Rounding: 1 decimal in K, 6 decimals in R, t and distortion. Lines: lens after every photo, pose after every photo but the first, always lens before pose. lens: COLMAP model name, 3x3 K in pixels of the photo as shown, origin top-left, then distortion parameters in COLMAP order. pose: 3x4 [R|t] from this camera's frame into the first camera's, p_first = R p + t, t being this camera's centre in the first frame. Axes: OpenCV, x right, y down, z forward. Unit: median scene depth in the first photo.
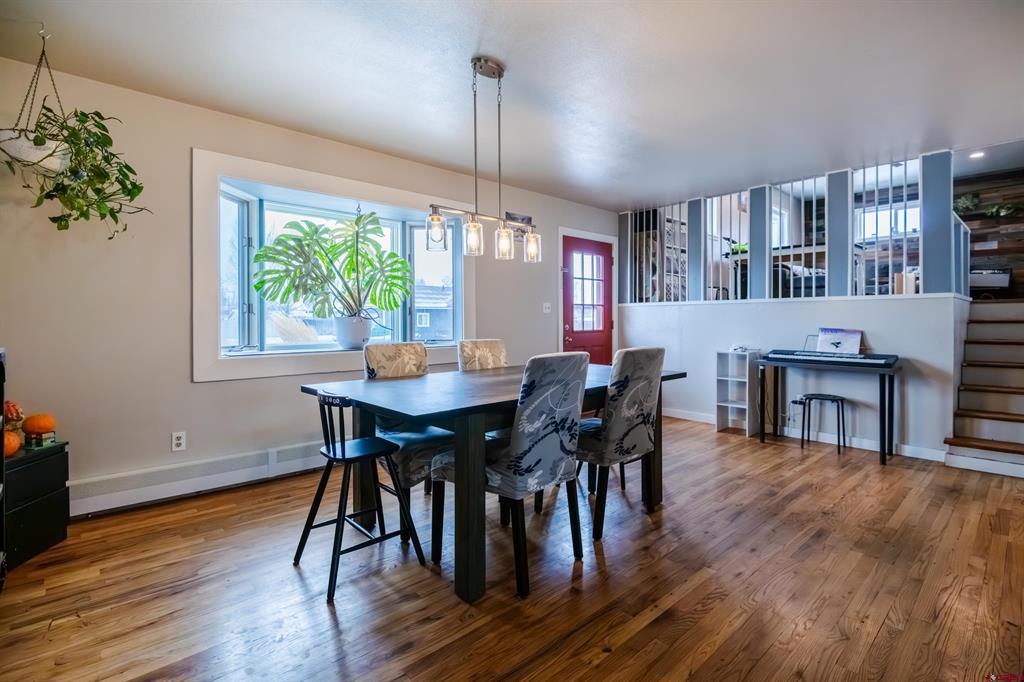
lens RADIAL K [[481.0, 0, 513.3], [0, 481.0, 323.4], [0, 0, 1]] dist [0.000140, -0.000316]
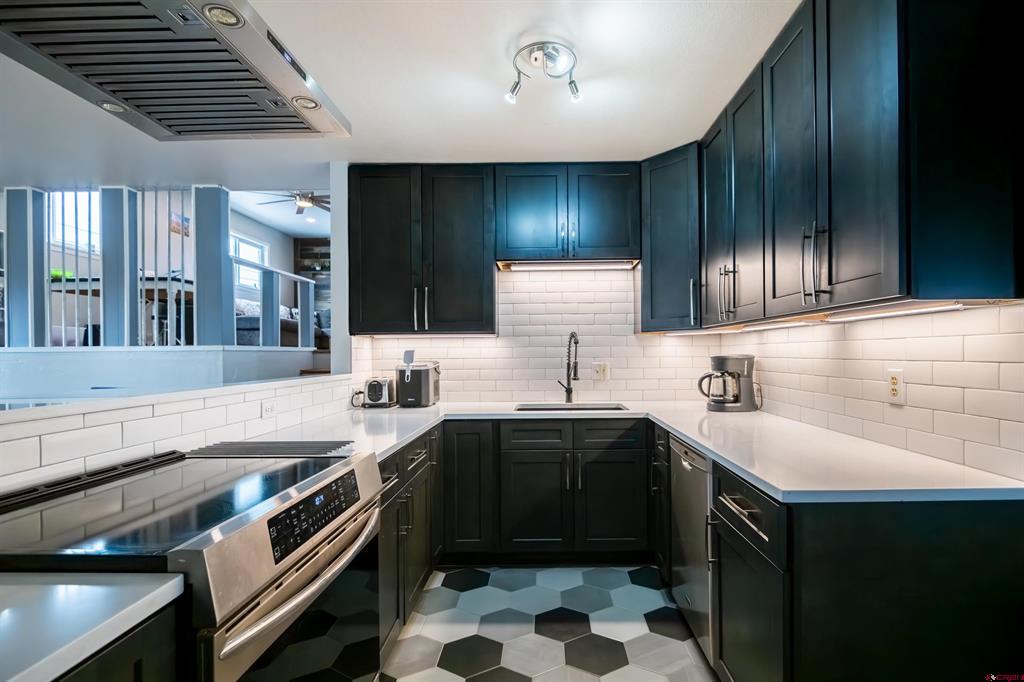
lens RADIAL K [[487.8, 0, 546.7], [0, 487.8, 350.2], [0, 0, 1]] dist [0.001350, -0.000111]
pose [[0.677737, -0.003493, 0.735296, 0.564678], [0.014726, 0.999853, -0.008824, -0.034042], [-0.735157, 0.016808, 0.677689, -0.058715]]
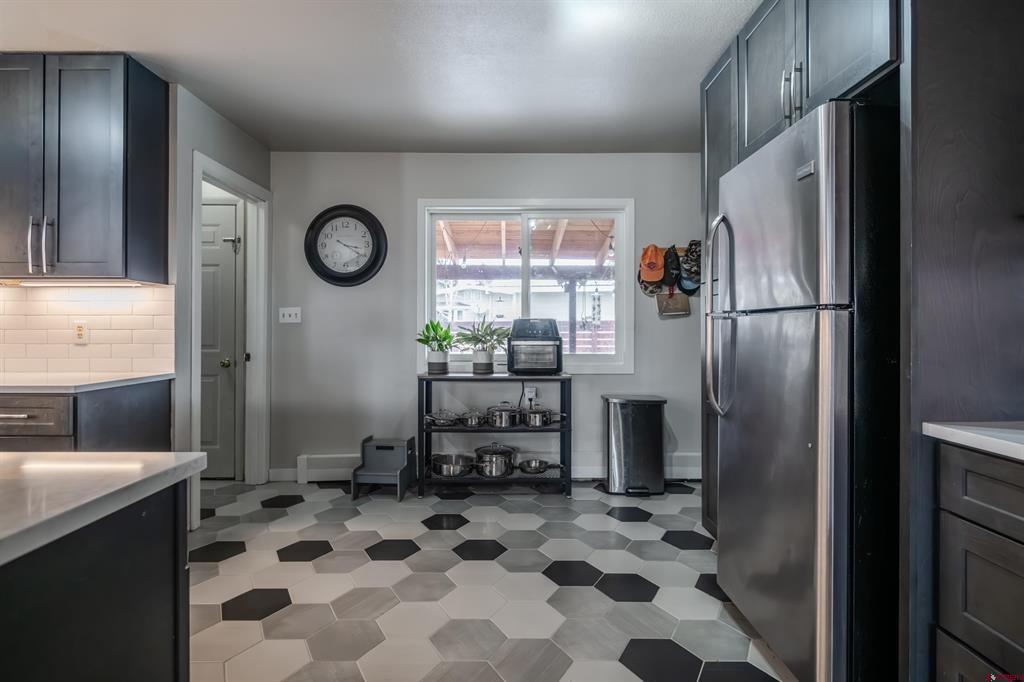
lens RADIAL K [[519.7, 0, 506.2], [0, 519.7, 328.2], [0, 0, 1]] dist [0.000771, -0.000356]
pose [[-0.731752, 0.002161, 0.681567, 0.217543], [0.004029, 0.999991, 0.001154, -0.007598], [-0.681559, 0.003590, -0.731755, 0.114862]]
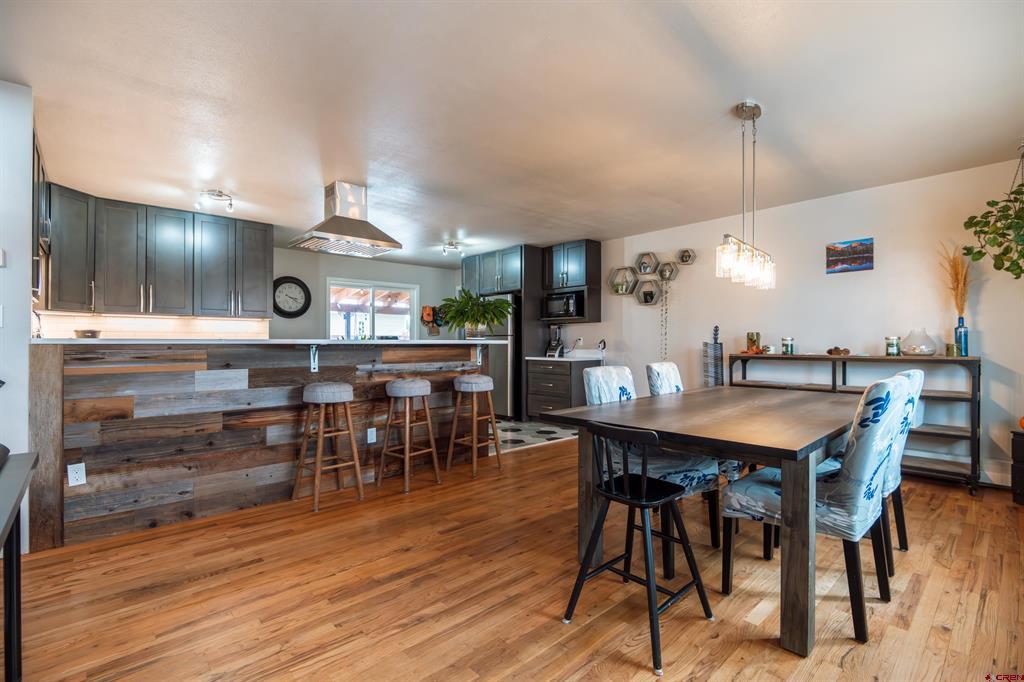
lens RADIAL K [[474.1, 0, 512.4], [0, 474.1, 343.5], [0, 0, 1]] dist [-0.000329, -0.007777]
pose [[-0.999998, 0.000720, -0.001910, 0.289875], [0.000705, 0.999968, 0.007985, -0.007156], [0.001916, 0.007983, -0.999966, 1.236261]]
